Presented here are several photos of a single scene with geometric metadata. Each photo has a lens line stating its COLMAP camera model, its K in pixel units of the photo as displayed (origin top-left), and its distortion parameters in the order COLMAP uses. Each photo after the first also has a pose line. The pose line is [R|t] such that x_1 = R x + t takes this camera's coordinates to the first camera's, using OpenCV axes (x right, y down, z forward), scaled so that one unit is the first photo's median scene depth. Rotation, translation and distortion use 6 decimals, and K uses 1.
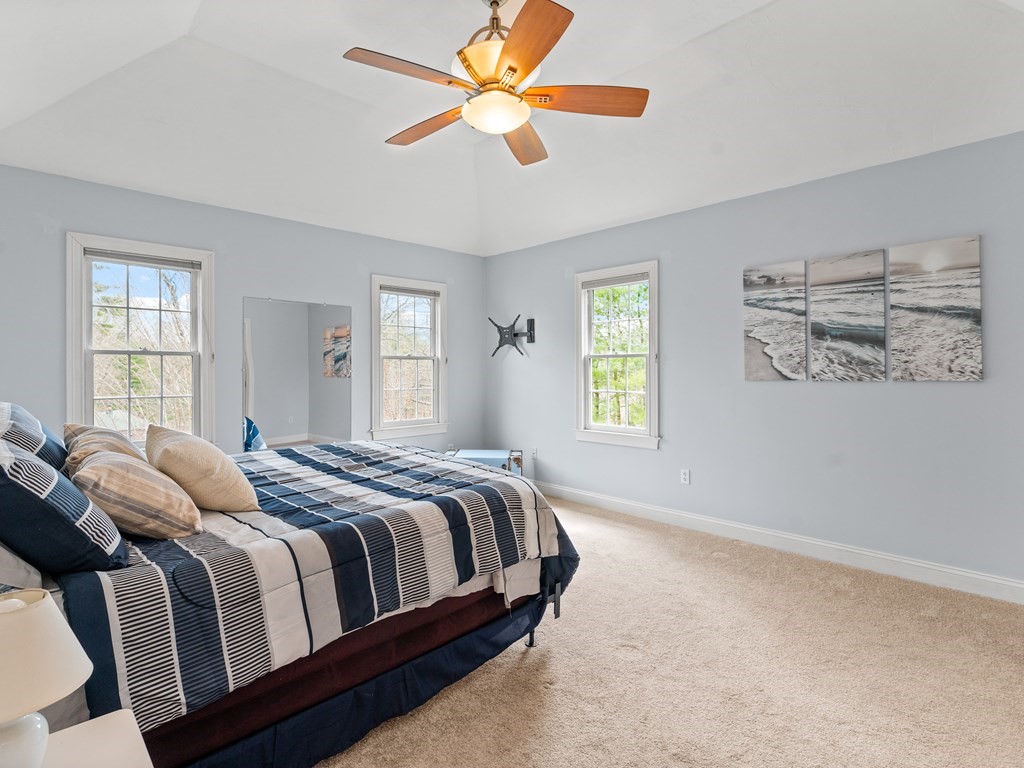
lens RADIAL K [[525.8, 0, 512.0], [0, 525.8, 384.0], [0, 0, 1]] dist [-0.004077, 0.000842]
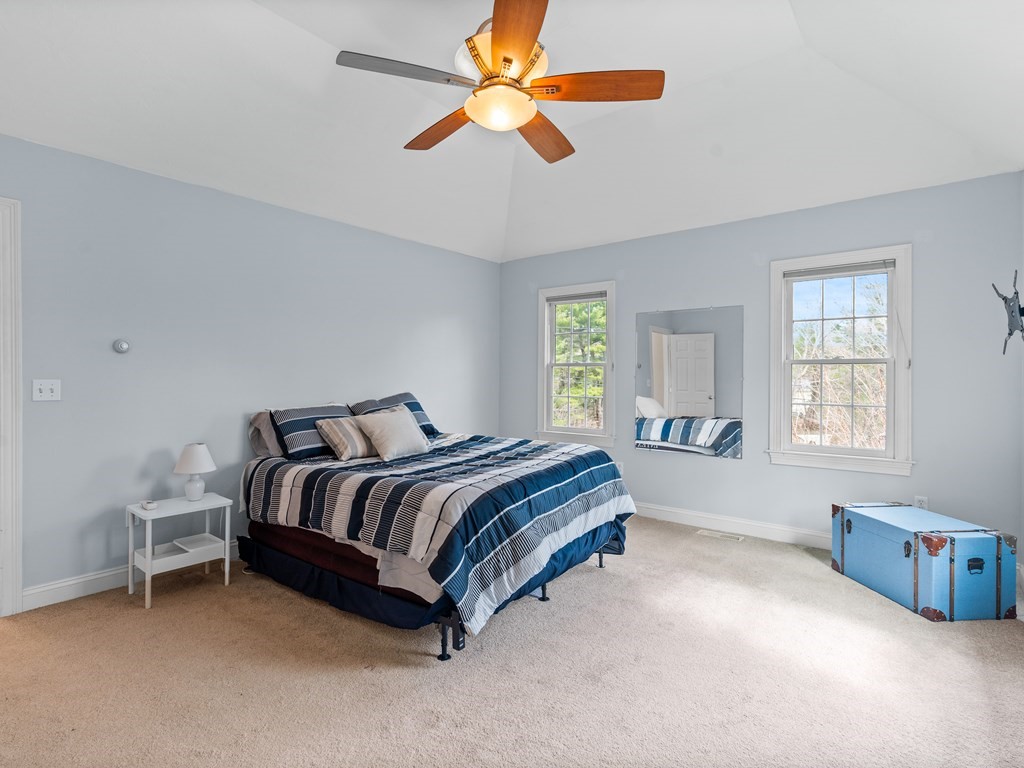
lens RADIAL K [[525.8, 0, 512.0], [0, 525.8, 384.0], [0, 0, 1]] dist [-0.004077, 0.000842]
pose [[0.112548, 0.014406, -0.993542, 0.477701], [-0.027497, 0.999557, 0.011378, -0.014607], [0.993266, 0.026039, 0.112894, 0.470463]]
